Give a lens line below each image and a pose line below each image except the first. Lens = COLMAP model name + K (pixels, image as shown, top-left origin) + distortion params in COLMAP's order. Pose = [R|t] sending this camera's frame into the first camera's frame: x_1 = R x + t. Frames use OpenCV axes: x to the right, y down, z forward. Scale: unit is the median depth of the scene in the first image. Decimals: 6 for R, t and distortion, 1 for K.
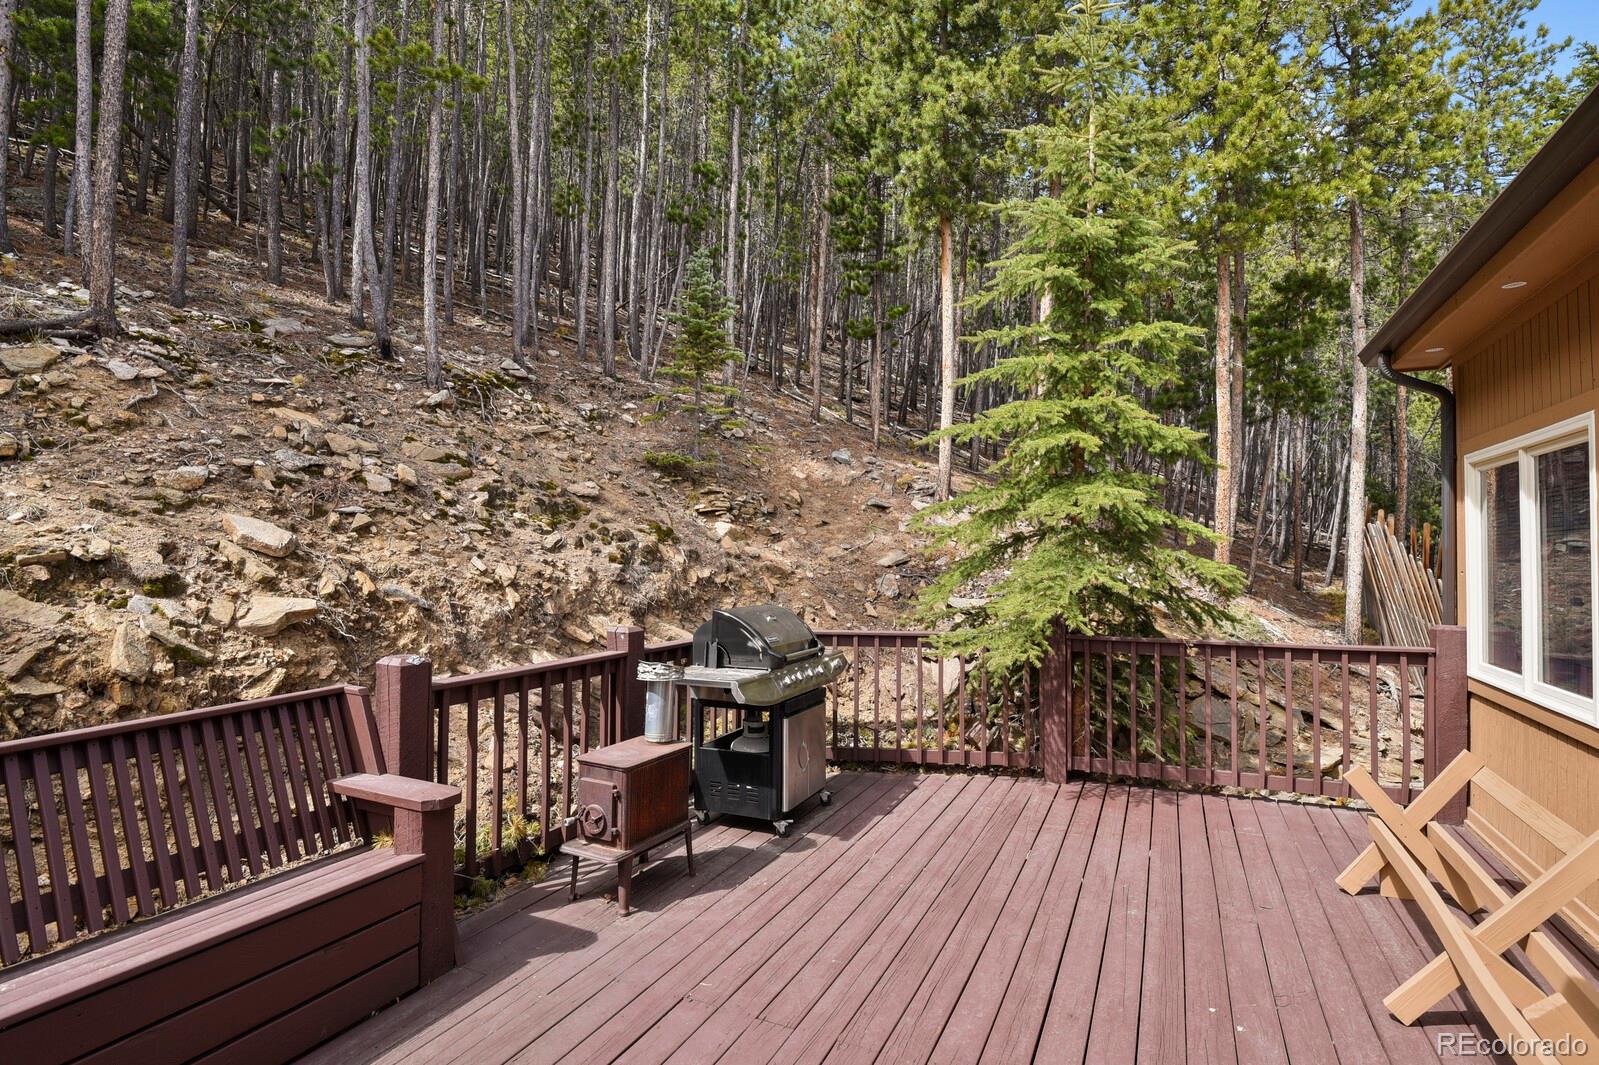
lens RADIAL K [[809.7, 0, 804.5], [0, 809.7, 534.9], [0, 0, 1]] dist [-0.030338, -0.001251]
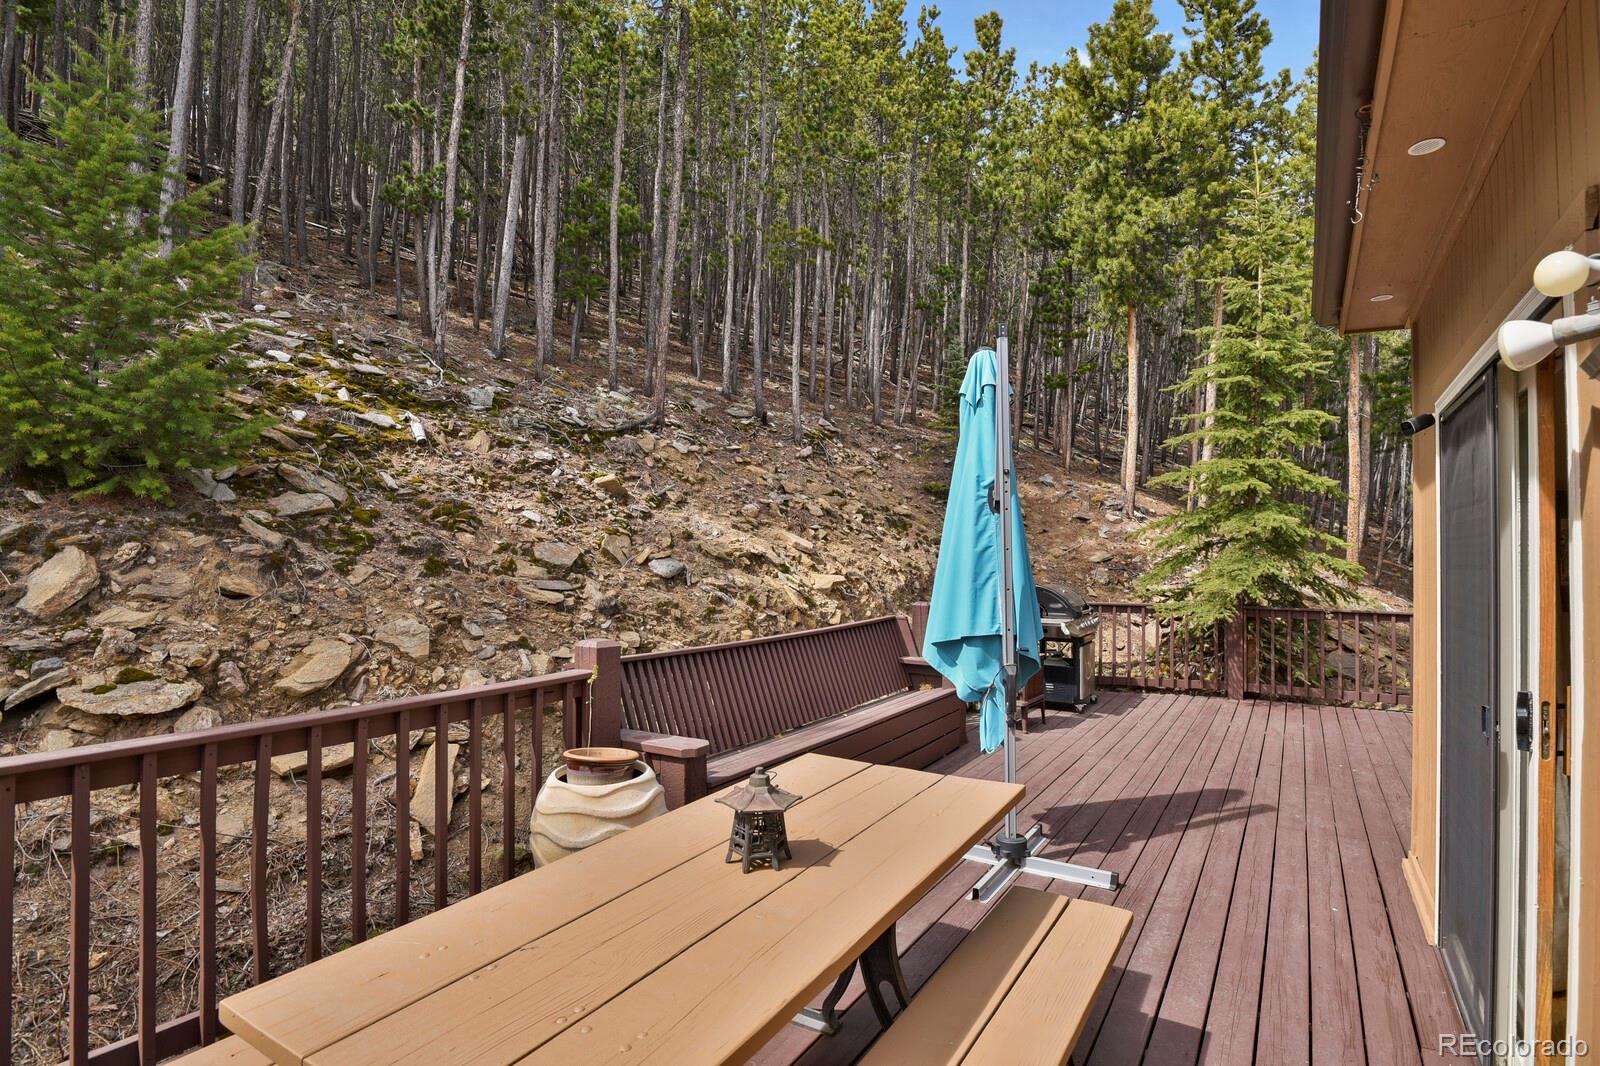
lens RADIAL K [[820.2, 0, 763.3], [0, 820.2, 531.5], [0, 0, 1]] dist [-0.033741, -0.001676]
pose [[0.987281, 0.003363, -0.158948, -0.361264], [-0.003373, 0.999994, 0.000208, -0.019701], [0.158948, 0.000331, 0.987287, -0.734298]]
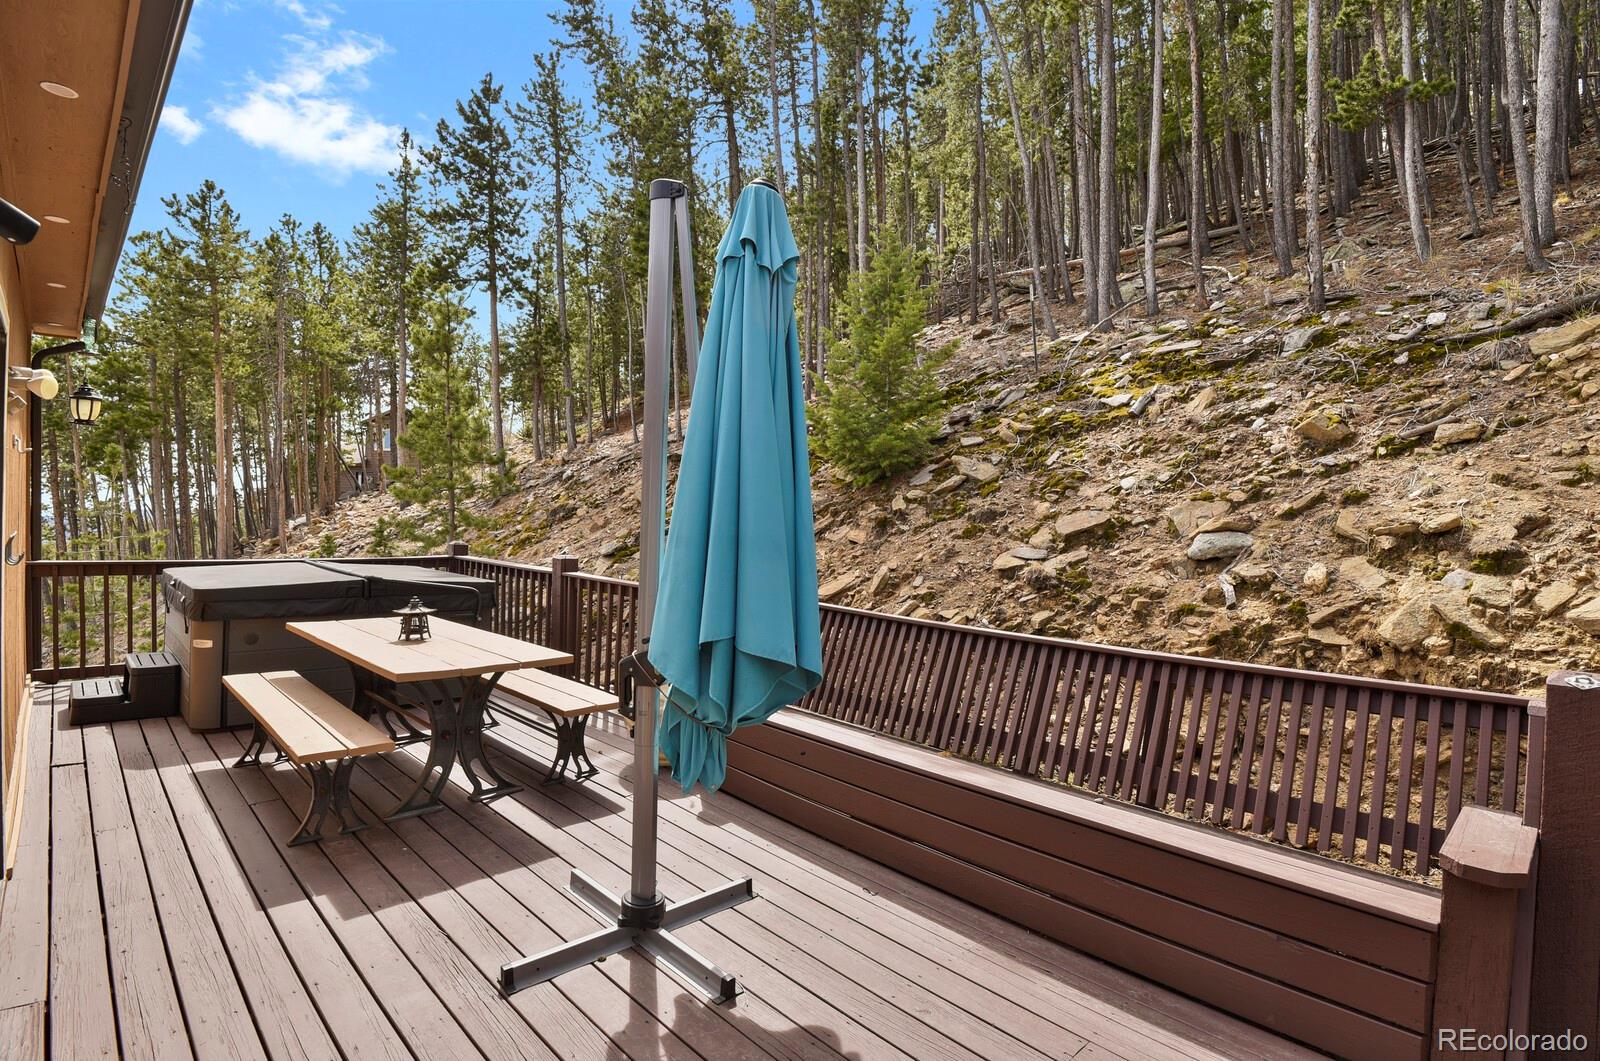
lens RADIAL K [[788.7, 0, 817.0], [0, 788.7, 524.7], [0, 0, 1]] dist [-0.026066, -0.001415]
pose [[-0.356890, -0.001305, -0.934146, 0.221293], [-0.008163, 0.999965, 0.001722, 0.017398], [0.934111, 0.008240, -0.356888, 0.397838]]
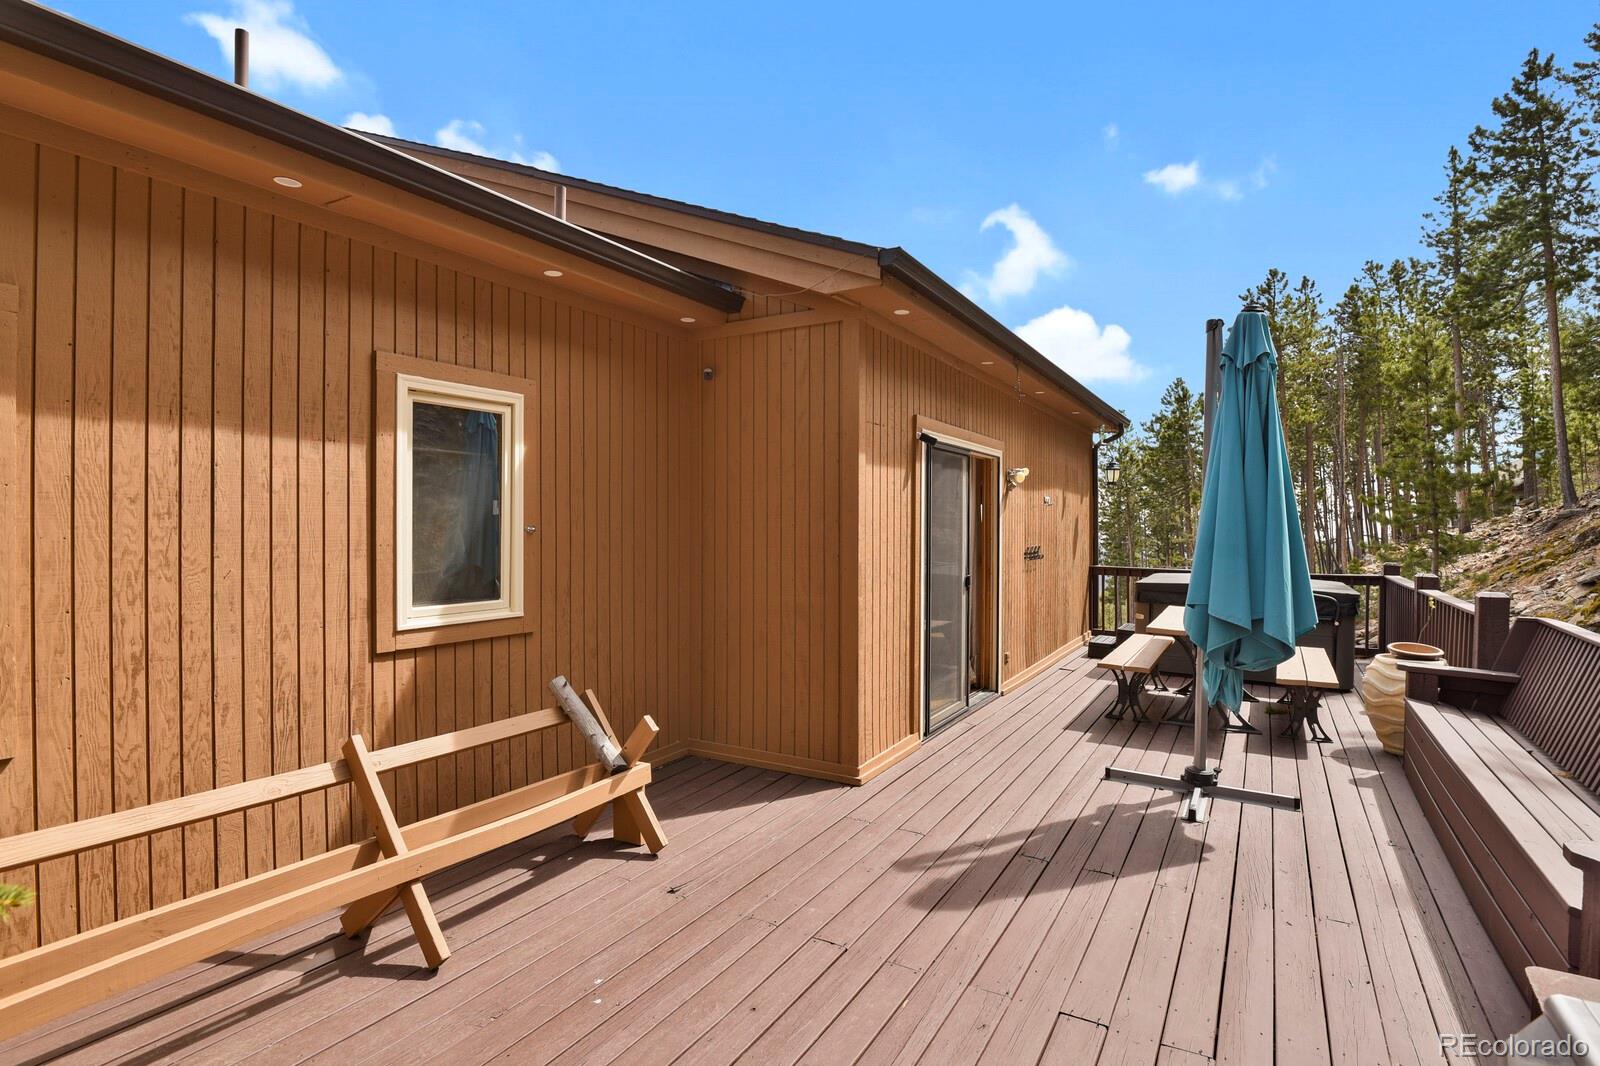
lens RADIAL K [[780.1, 0, 790.6], [0, 780.1, 527.8], [0, 0, 1]] dist [-0.025559, -0.000476]
pose [[-0.993149, -0.012662, 0.116164, 0.110364], [-0.014577, 0.999771, -0.015653, 0.029755], [-0.115939, -0.017239, -0.993107, 1.005403]]
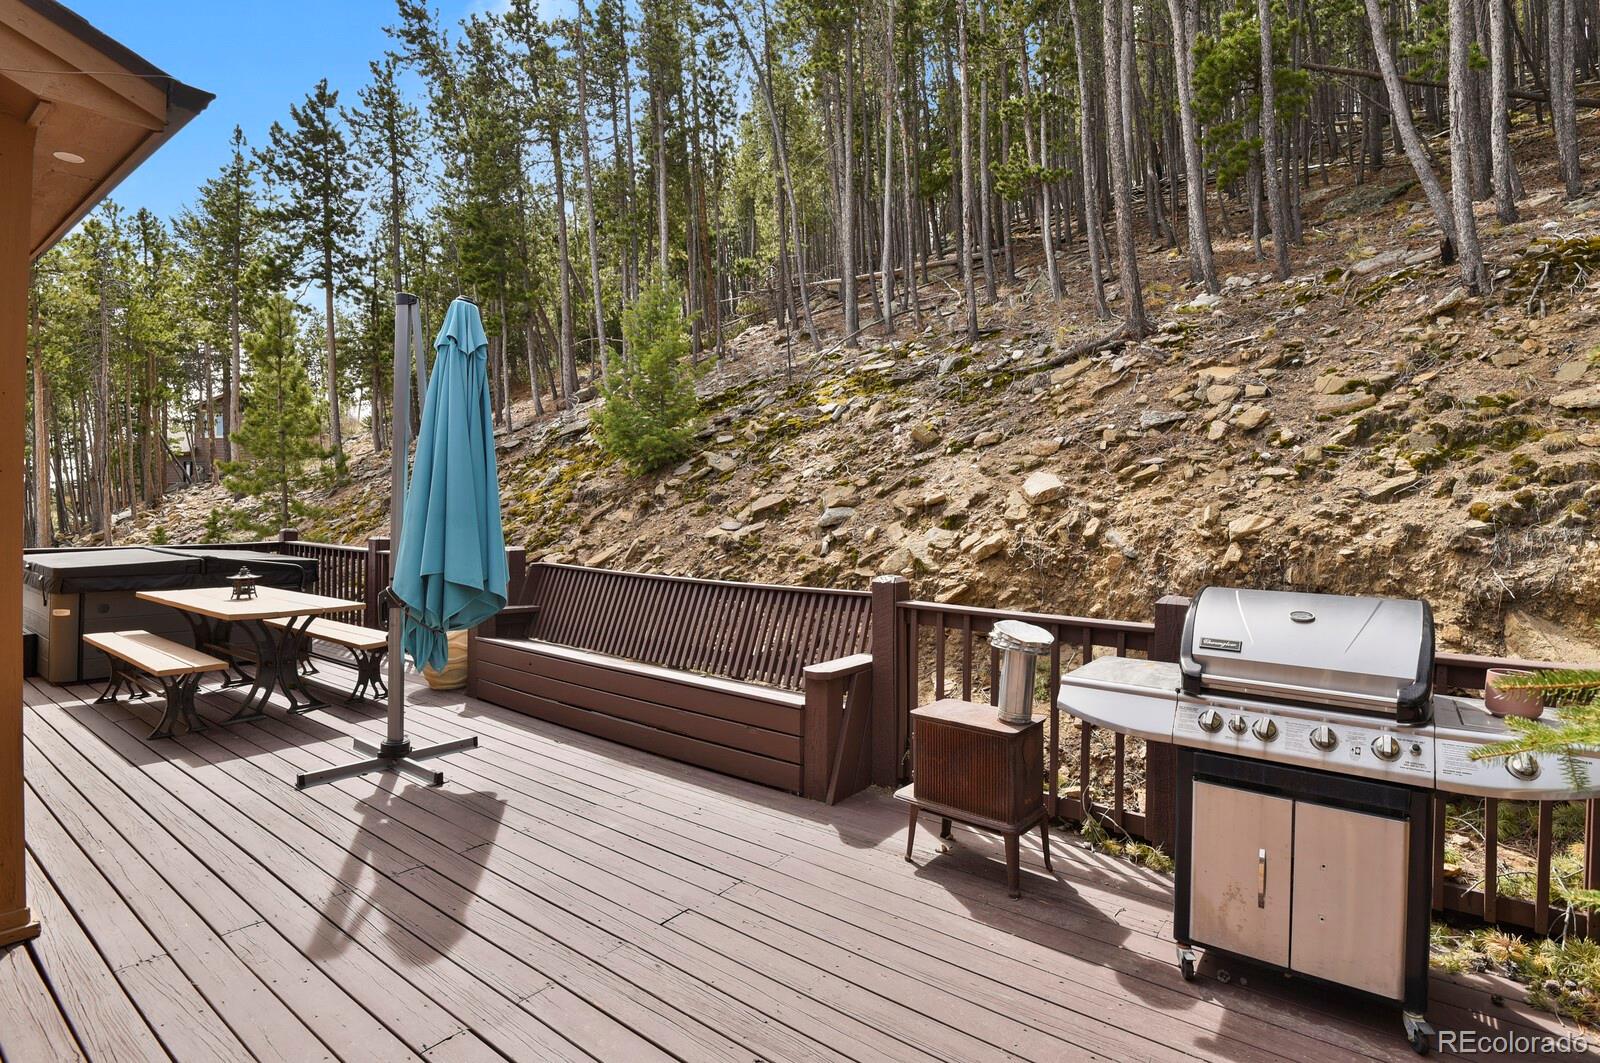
lens RADIAL K [[810.0, 0, 823.5], [0, 810.0, 499.8], [0, 0, 1]] dist [-0.029284, -0.004690]
pose [[-0.216880, -0.007294, -0.976171, 0.523221], [0.009645, 0.999907, -0.009614, 0.023678], [0.976151, -0.011501, -0.216789, 0.753741]]
